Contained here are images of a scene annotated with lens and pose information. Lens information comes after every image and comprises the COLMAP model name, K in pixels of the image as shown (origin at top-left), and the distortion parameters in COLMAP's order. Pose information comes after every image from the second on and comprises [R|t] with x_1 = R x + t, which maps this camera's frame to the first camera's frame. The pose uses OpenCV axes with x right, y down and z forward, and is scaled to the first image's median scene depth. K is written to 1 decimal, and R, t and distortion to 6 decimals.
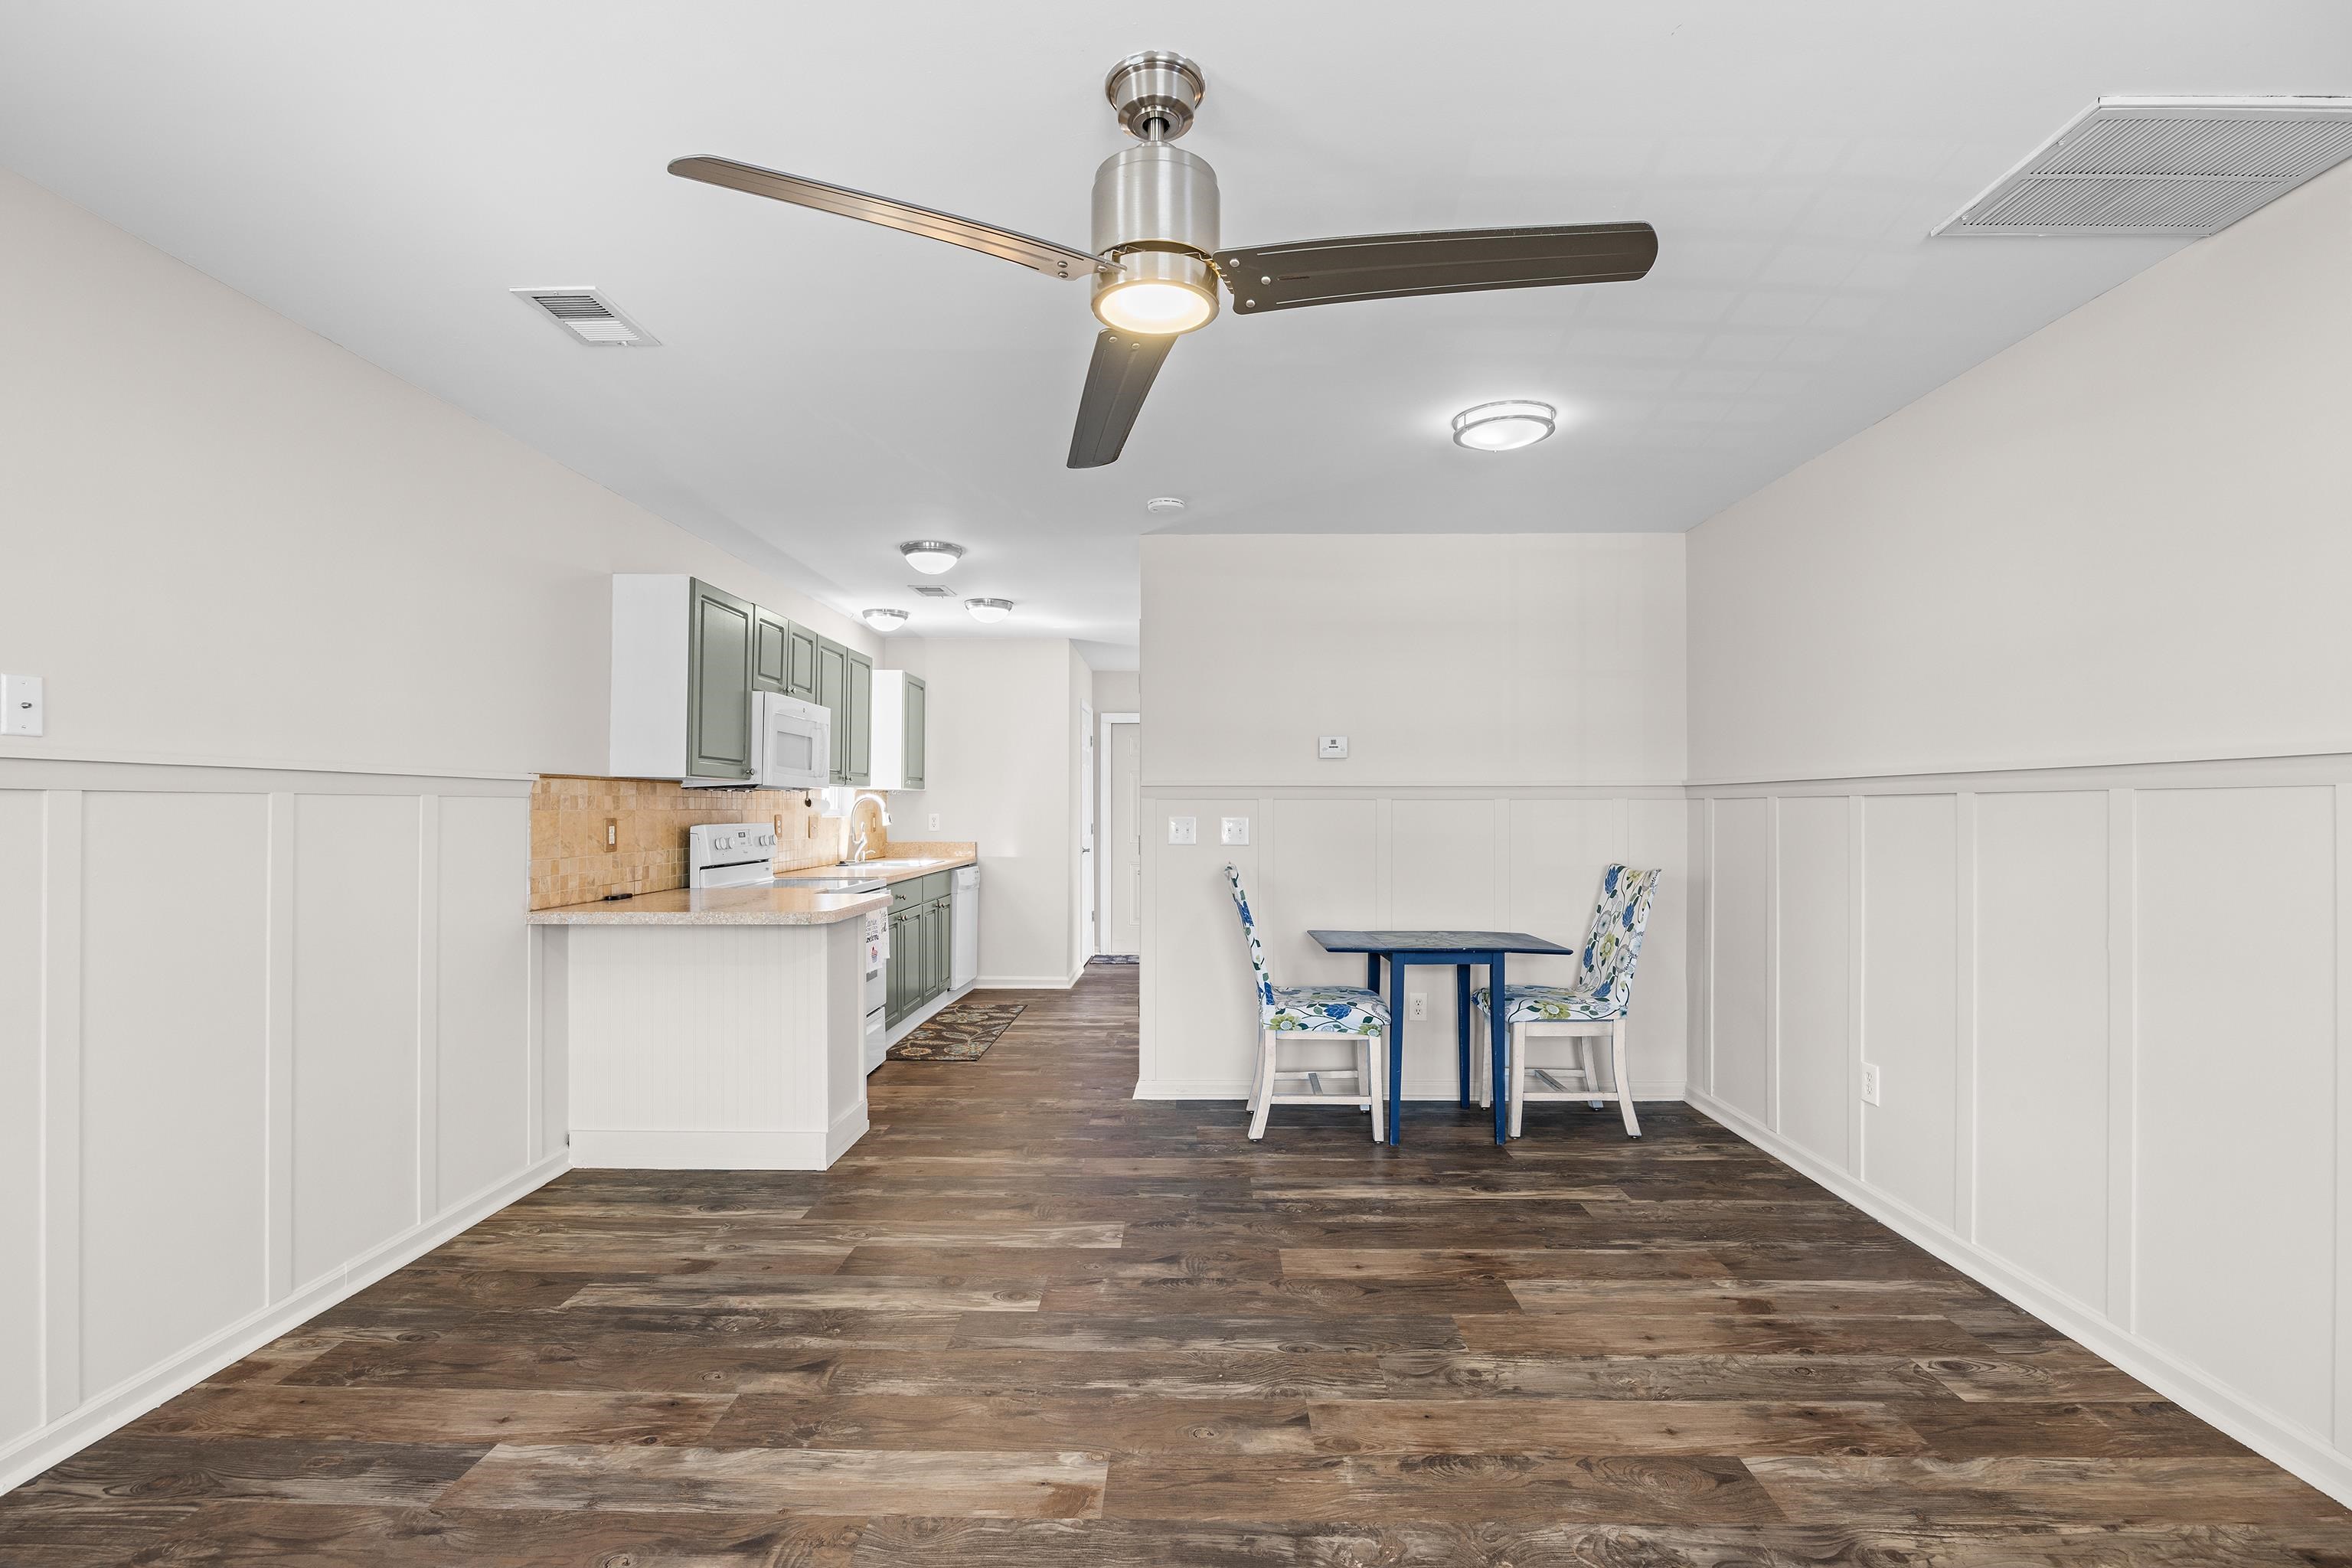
lens RADIAL K [[1088.5, 0, 1177.2], [0, 1088.5, 808.8], [0, 0, 1]] dist [-0.017578, 0.002072]
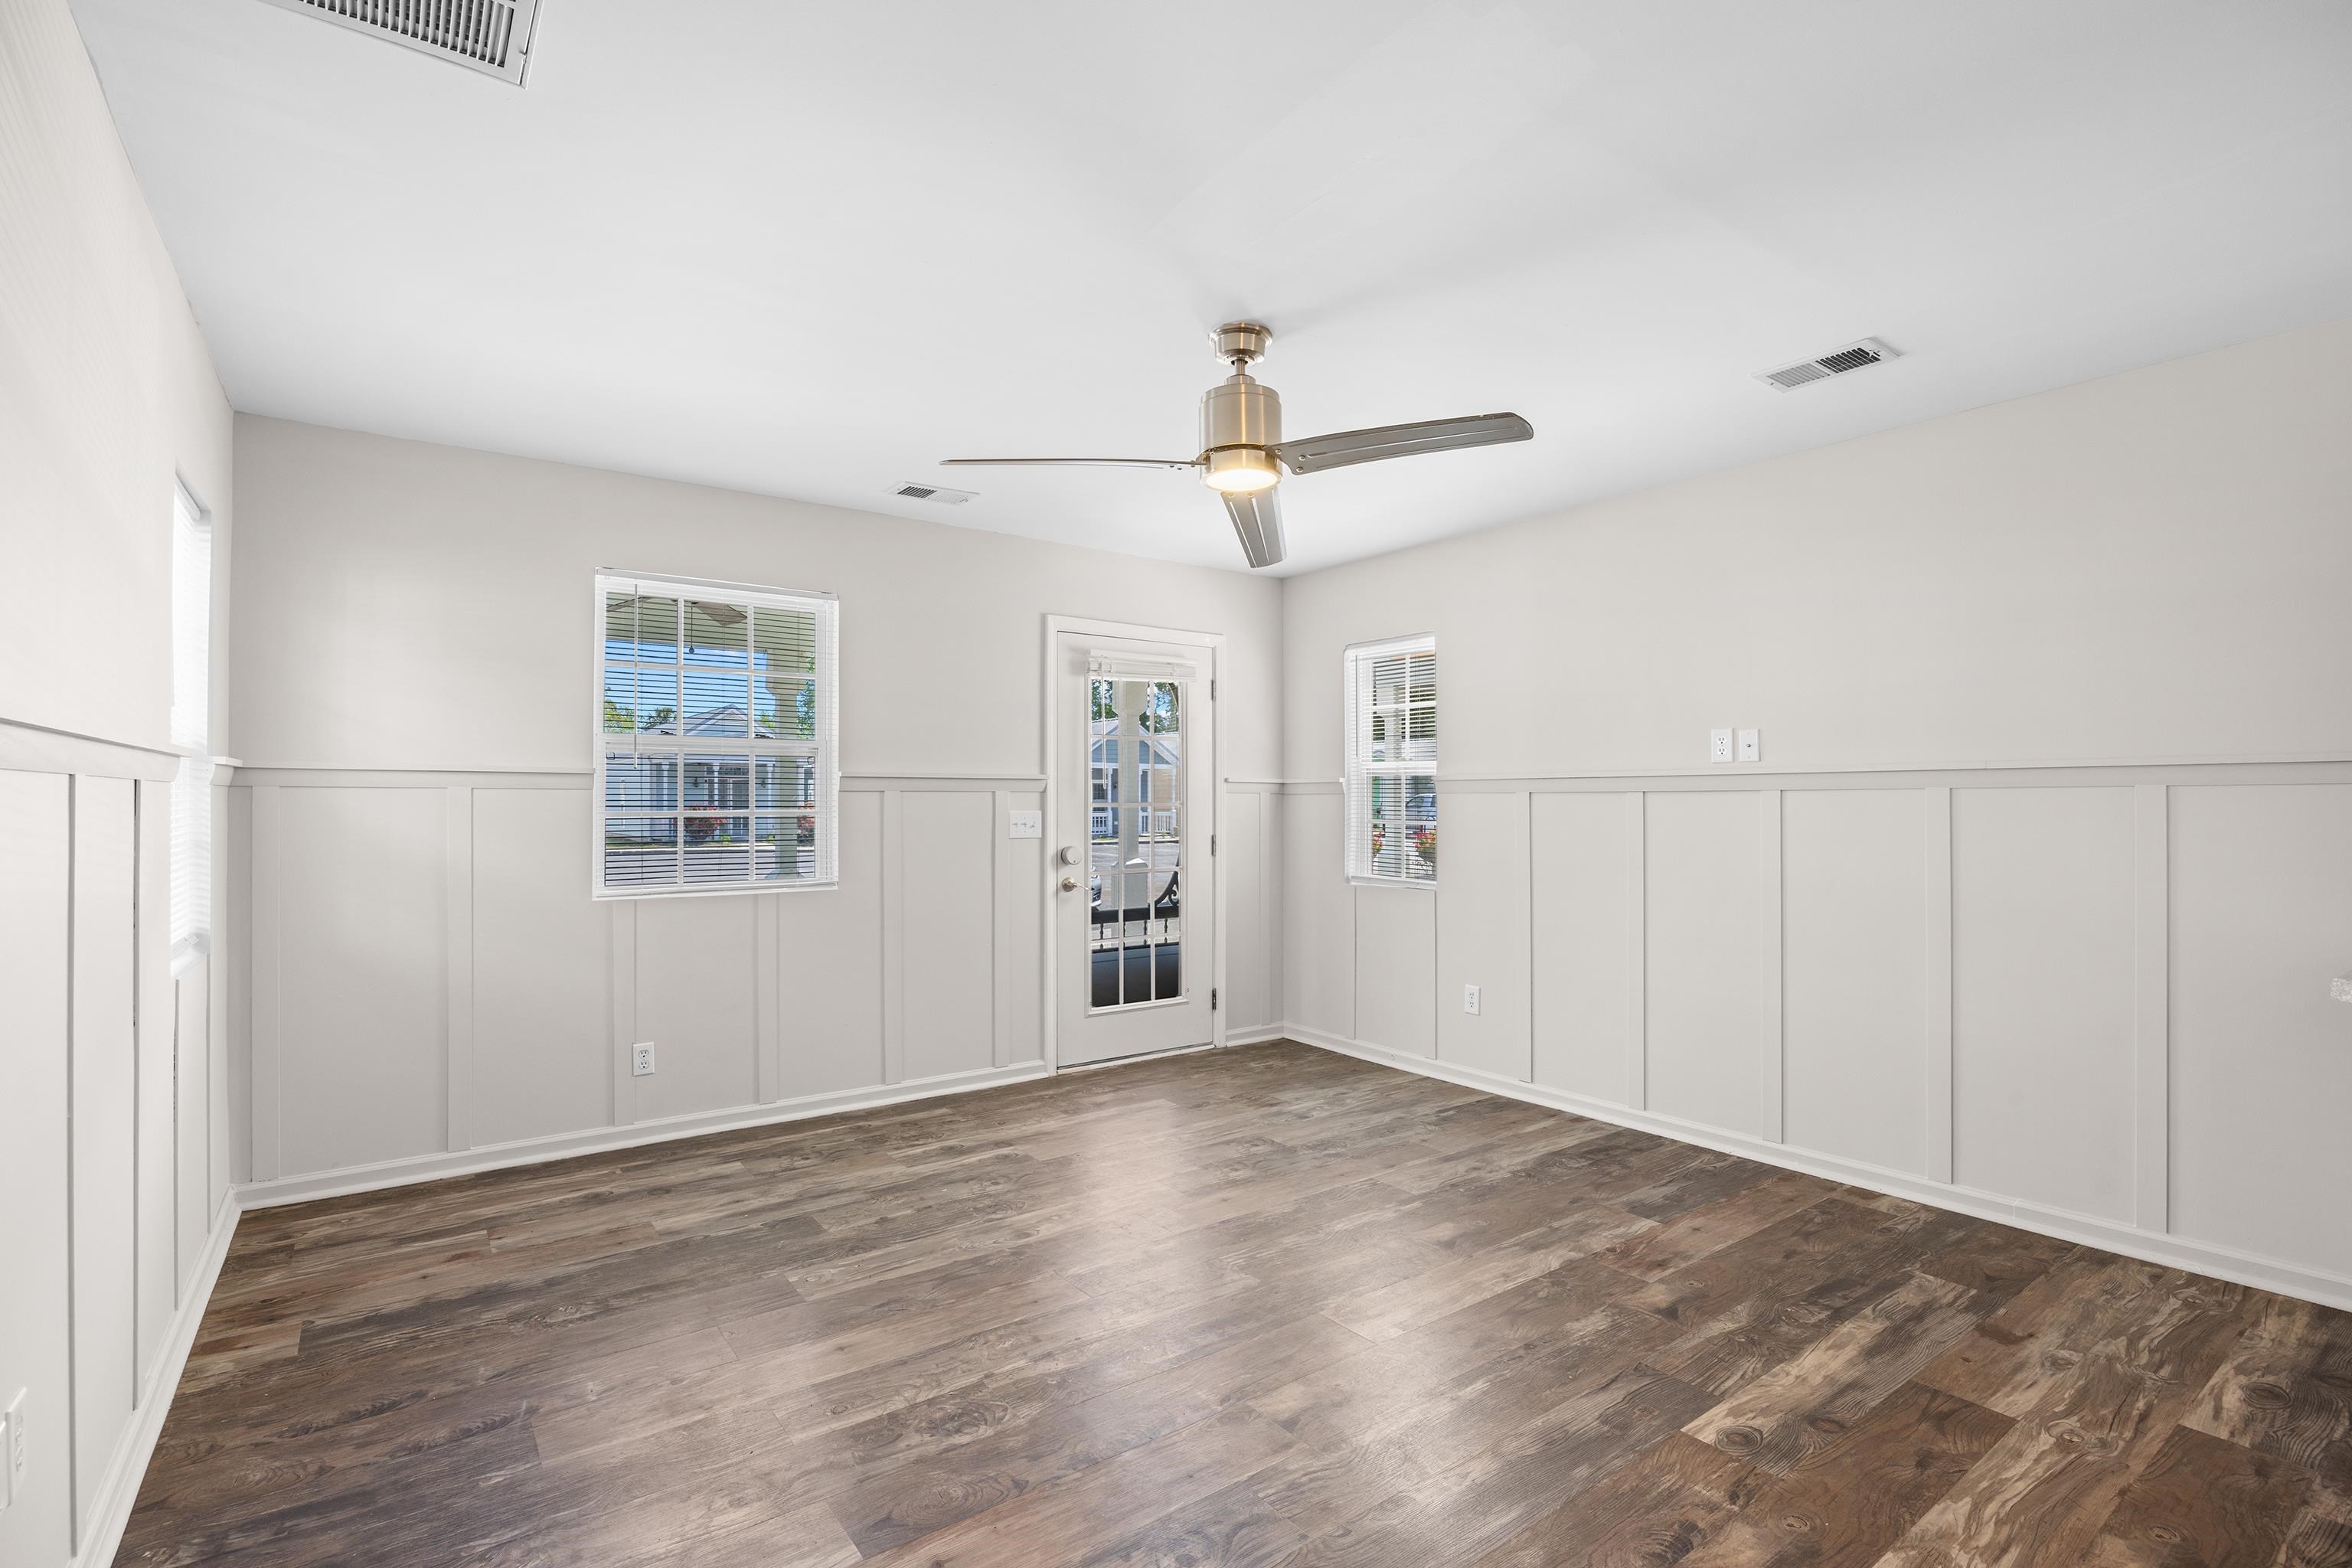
lens RADIAL K [[1088.5, 0, 1167.4], [0, 1088.5, 798.1], [0, 0, 1]] dist [-0.017578, 0.002072]
pose [[-0.799011, -0.000681, -0.601316, 0.483543], [0.001736, 0.999993, -0.003439, 0.000847], [0.601314, -0.003791, -0.799004, 1.049372]]
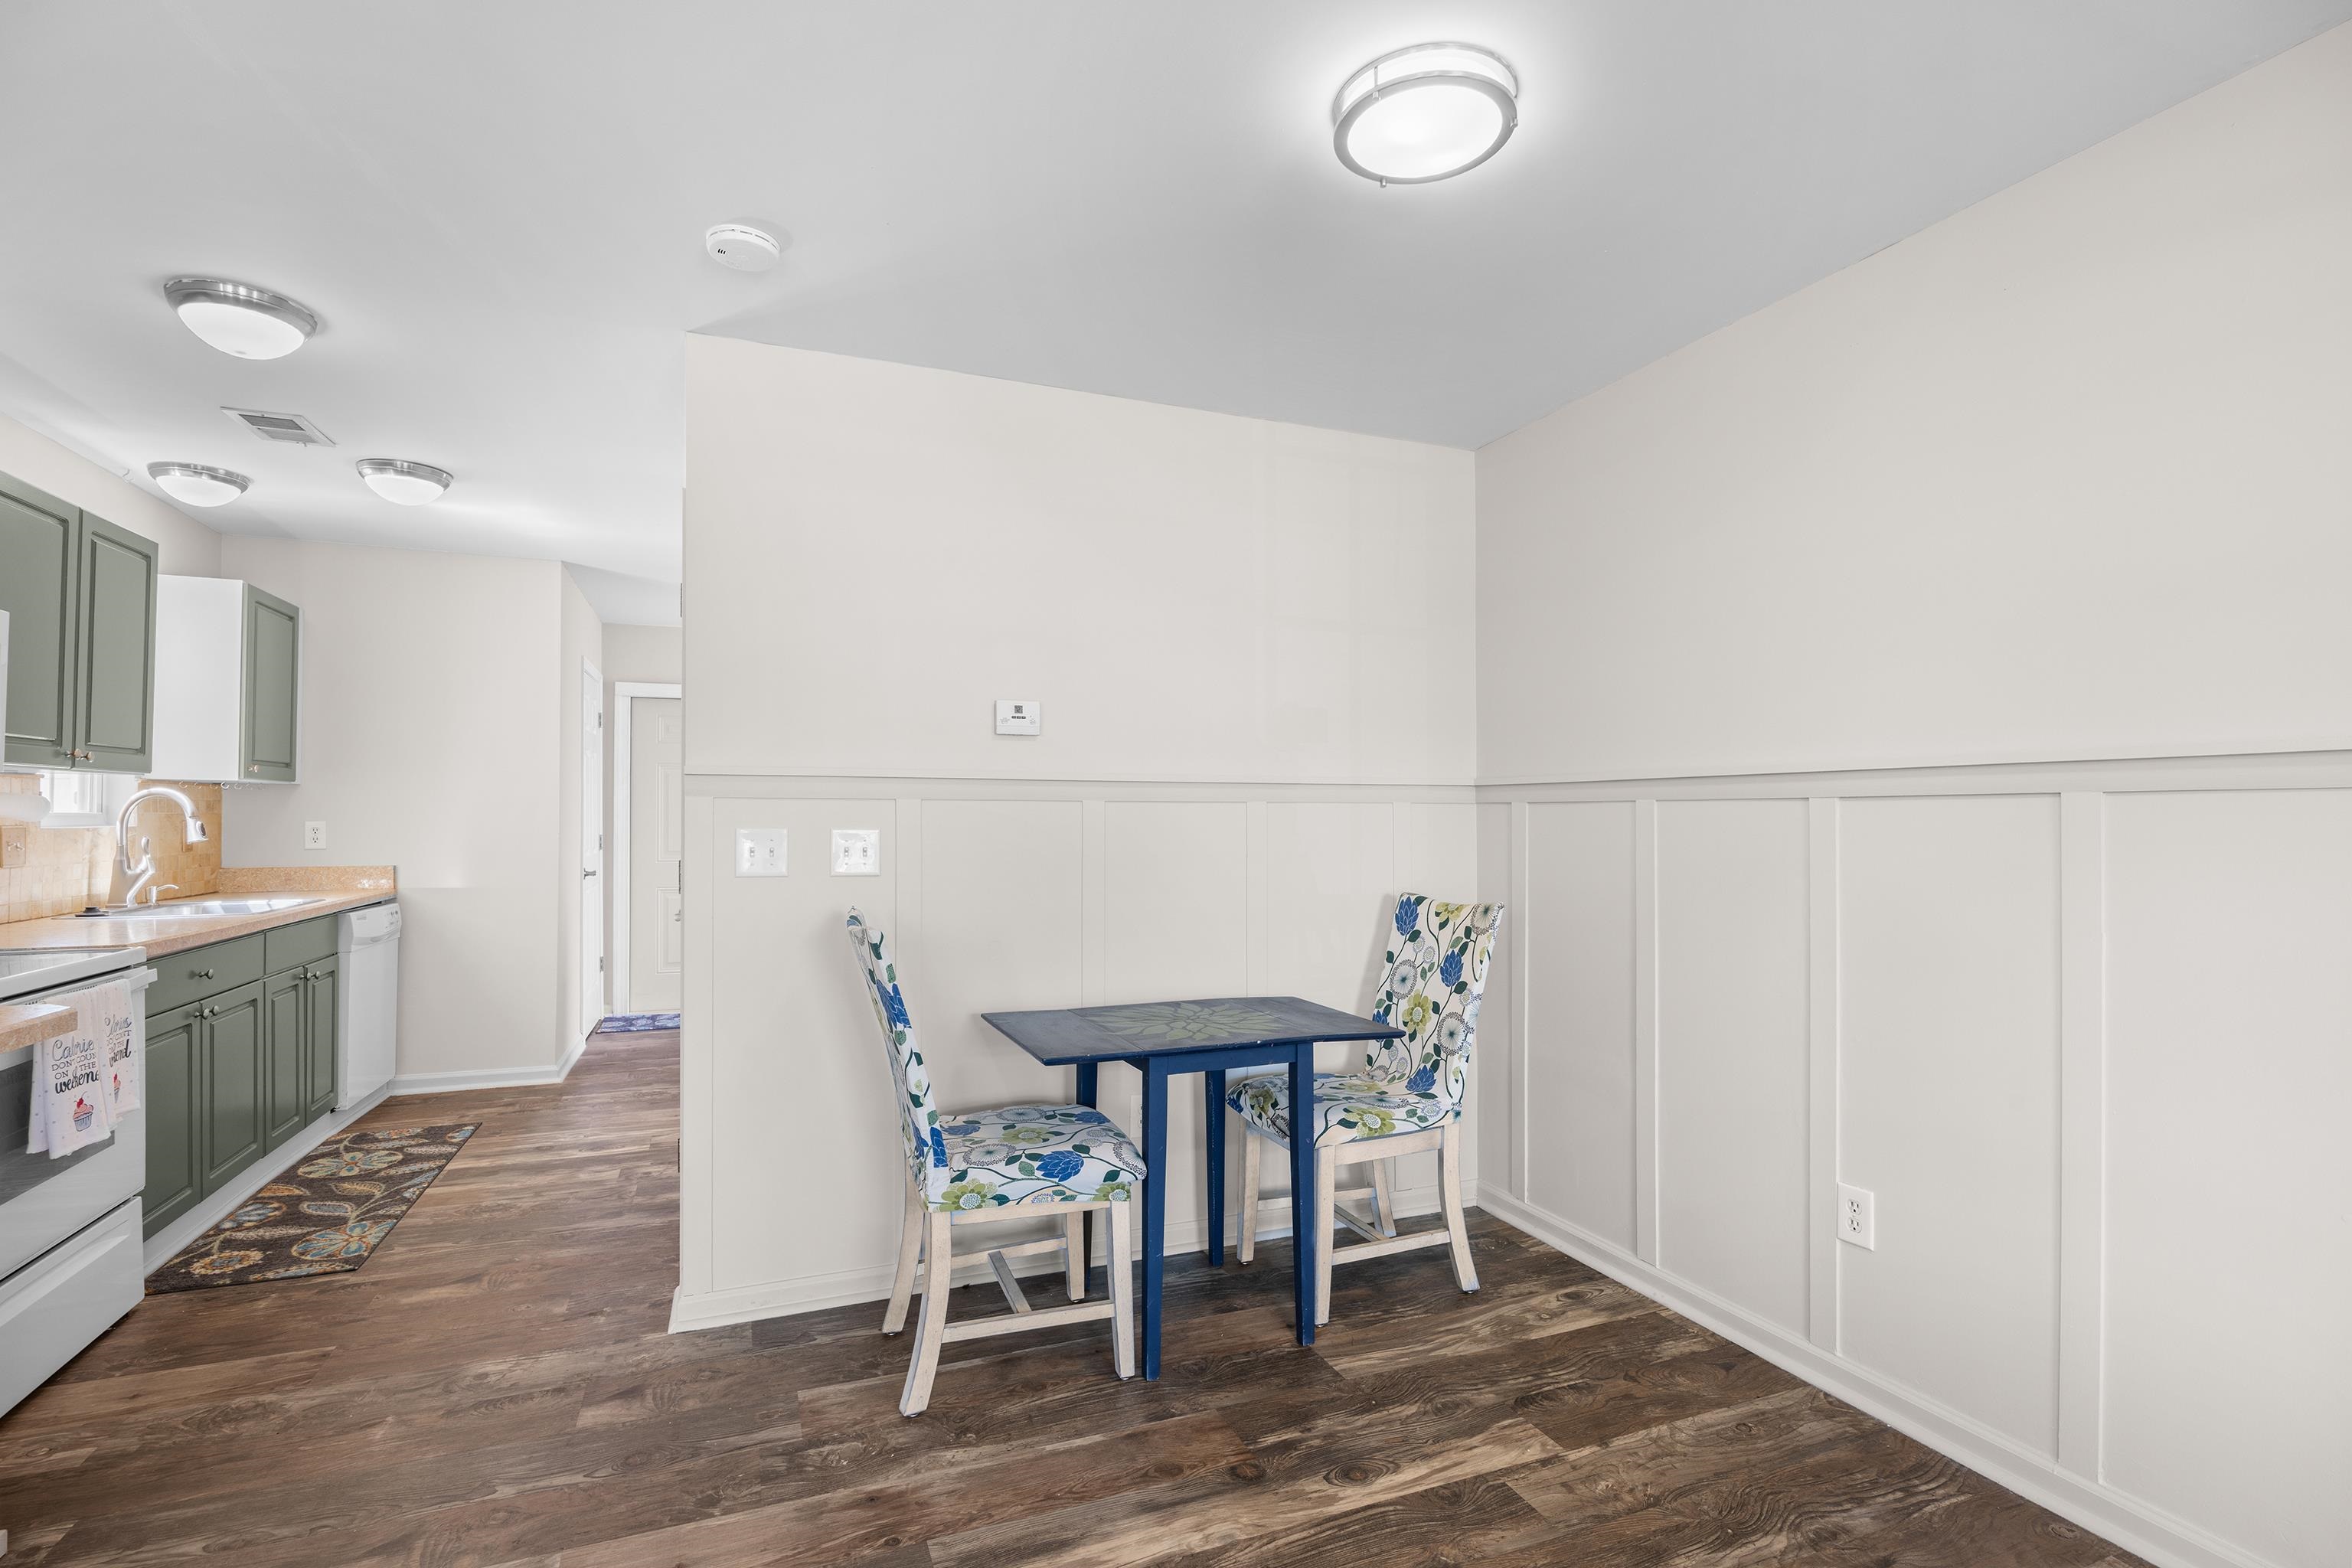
lens RADIAL K [[1088.5, 0, 1171.5], [0, 1088.5, 809.8], [0, 0, 1]] dist [-0.017578, 0.002072]
pose [[0.920840, 0.004369, 0.389917, -0.025900], [-0.002274, 0.999980, -0.005837, 0.000706], [-0.389935, 0.004488, 0.920832, 0.497449]]
